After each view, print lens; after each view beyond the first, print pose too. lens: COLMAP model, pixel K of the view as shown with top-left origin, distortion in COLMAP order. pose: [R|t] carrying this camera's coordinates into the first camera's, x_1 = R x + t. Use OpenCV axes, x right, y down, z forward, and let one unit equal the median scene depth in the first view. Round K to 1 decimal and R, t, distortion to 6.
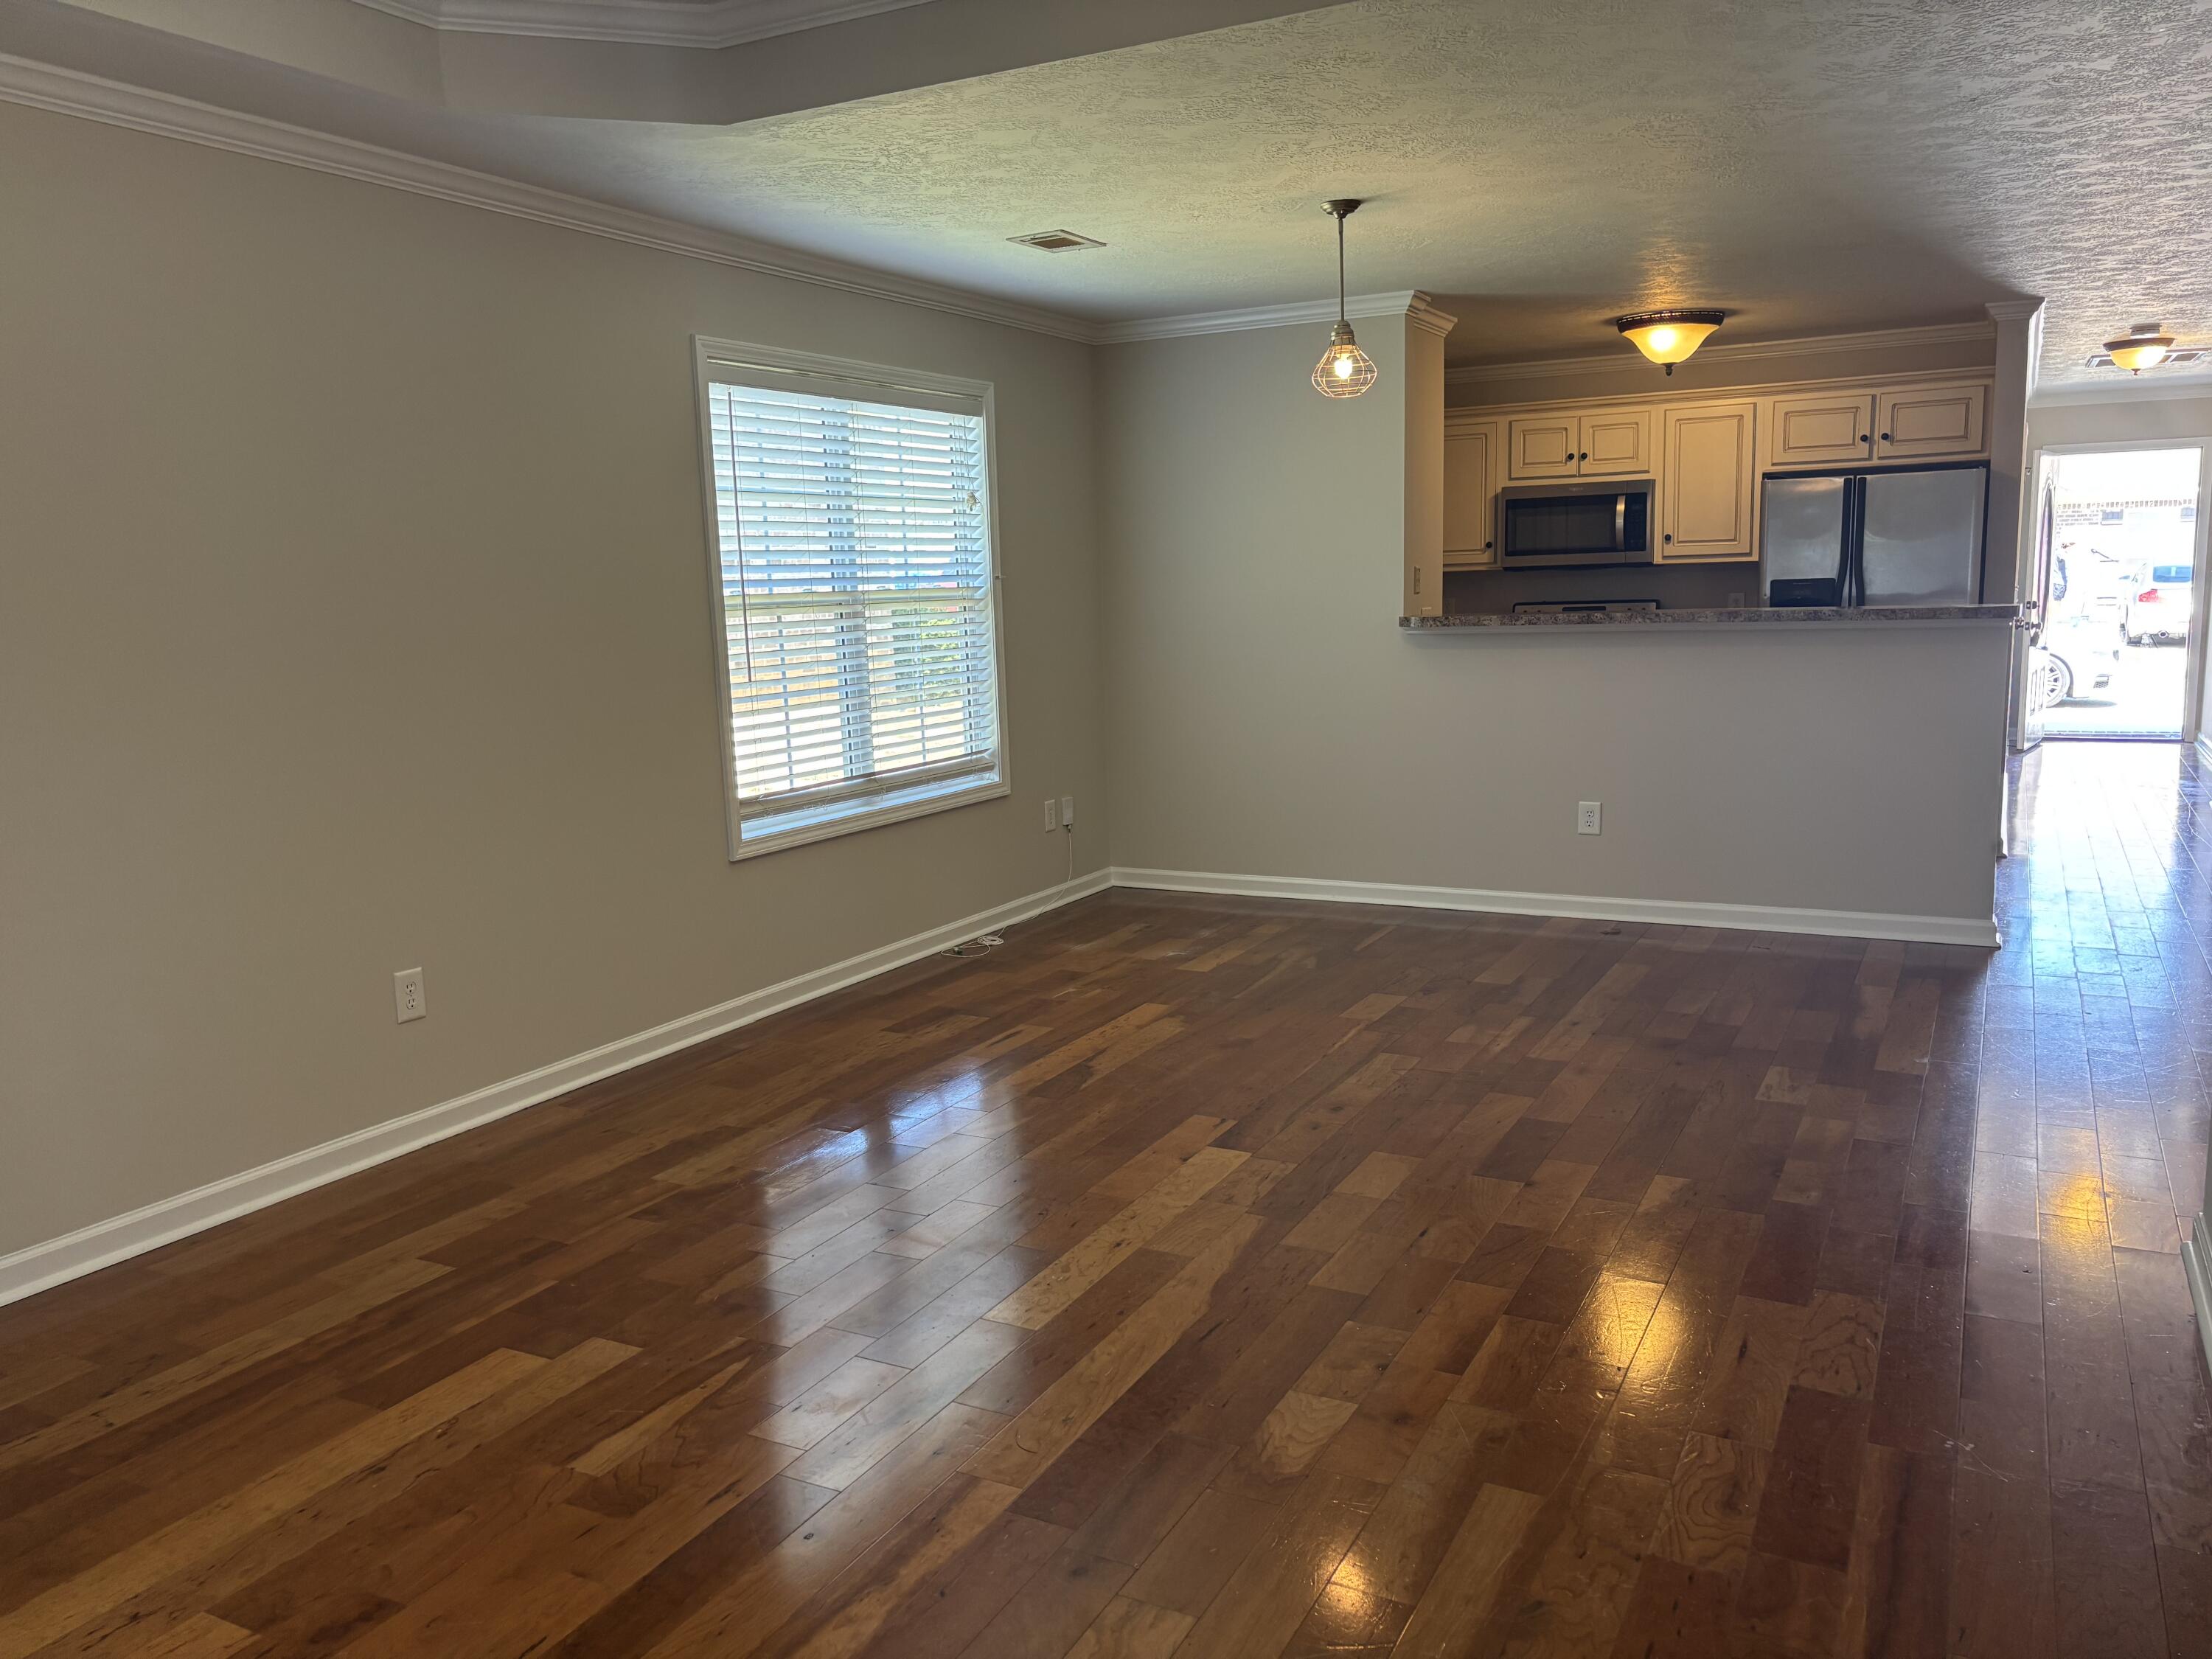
lens RADIAL K [[1679.0, 0, 1106.0], [0, 1679.0, 829.5], [0, 0, 1]] dist [0.134592, -0.184501]
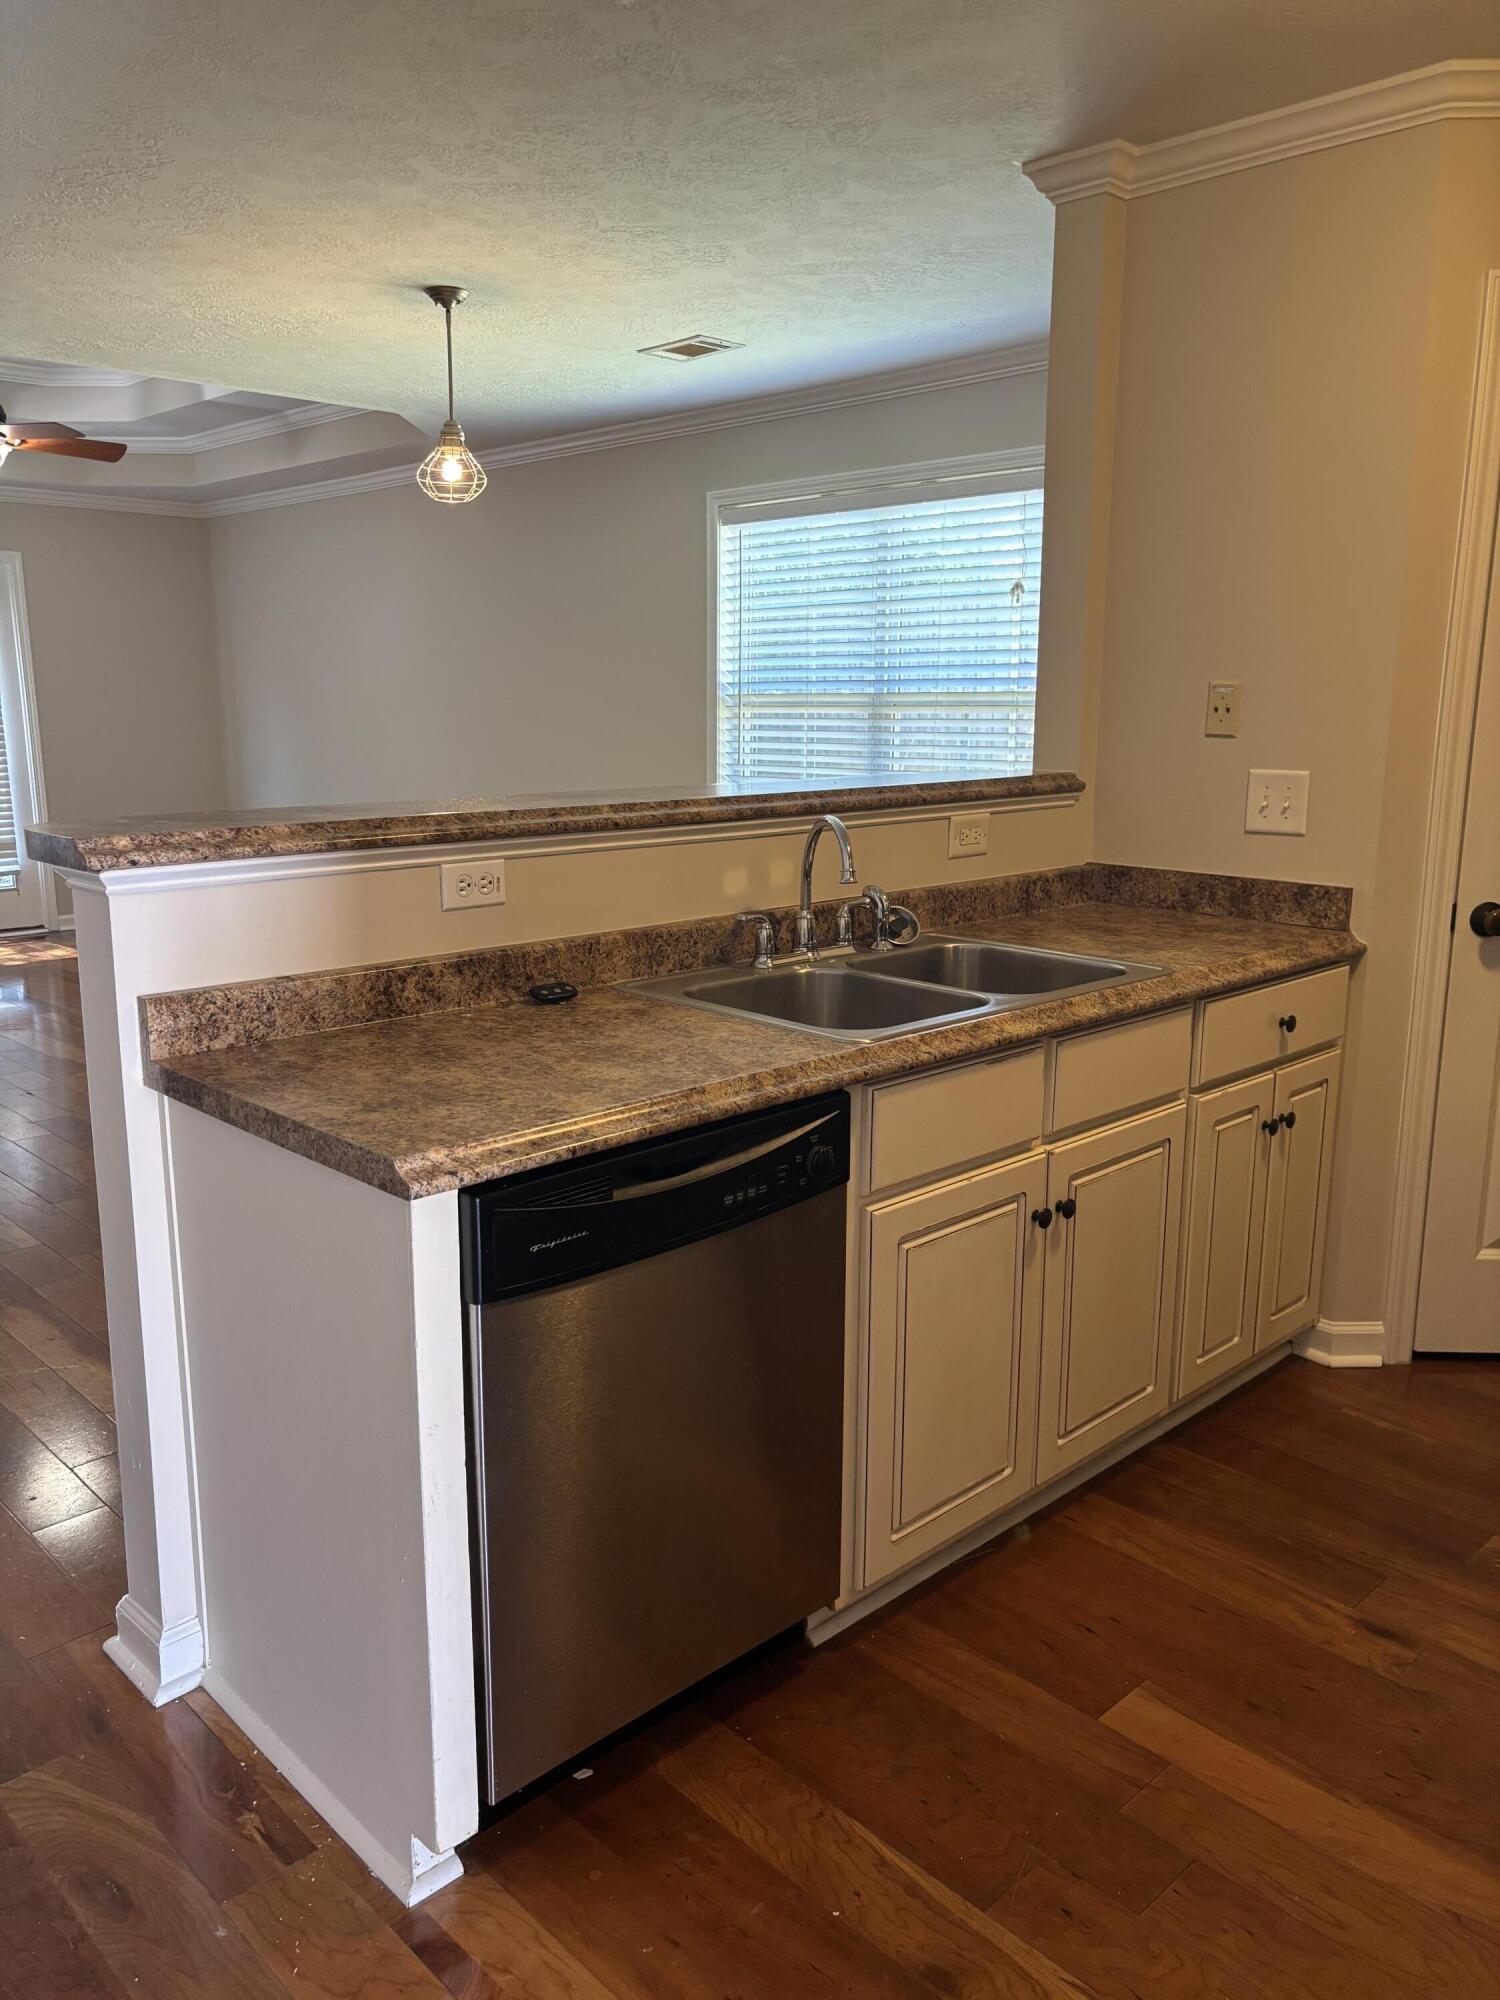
lens RADIAL K [[1511.3, 0, 750.0], [0, 1511.3, 1000.0], [0, 0, 1]] dist [-0.024536, 0.002064]
pose [[-0.313106, 0.225931, -0.922453, 0.941870], [-0.135045, 0.950830, 0.278720, -0.260565], [0.940068, 0.211841, -0.267200, 1.504394]]
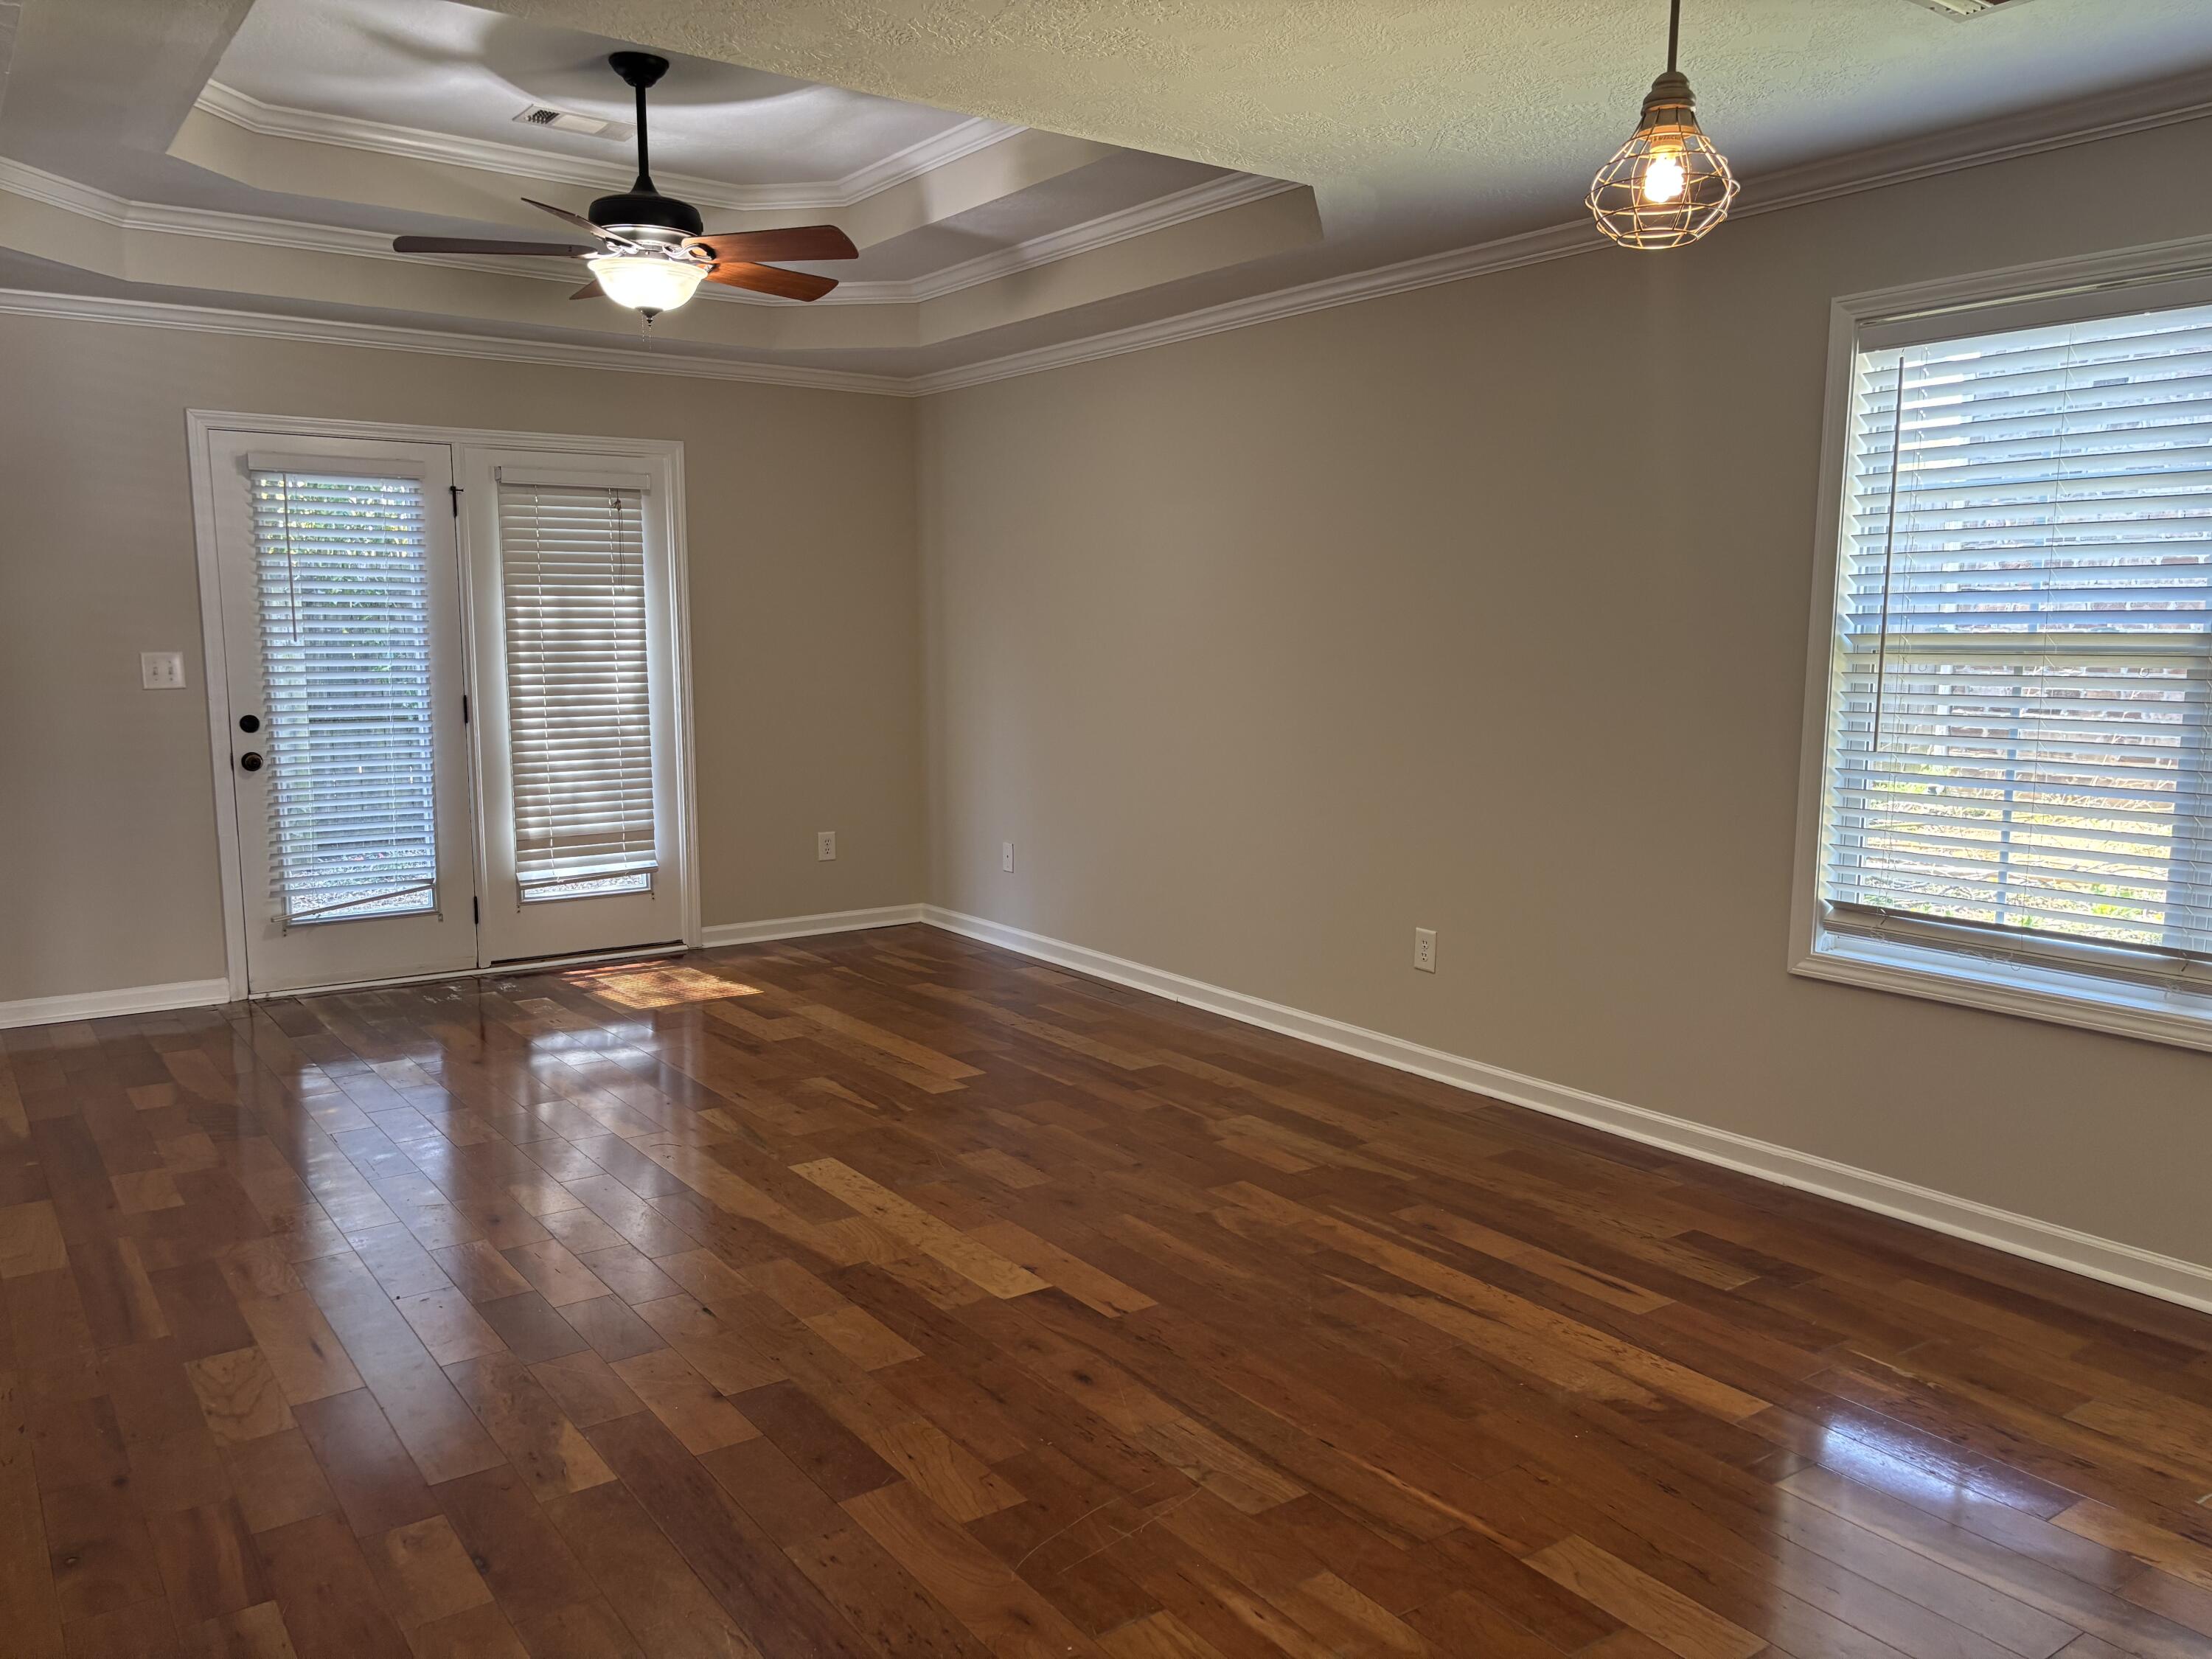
lens RADIAL K [[1650.3, 0, 1110.4], [0, 1650.3, 865.4], [0, 0, 1]] dist [0.030674, 0.001922]
pose [[-0.442290, 0.155905, -0.883217, 0.649590], [-0.127596, 0.963820, 0.234029, -0.186933], [0.887749, 0.216203, -0.406396, 1.138580]]
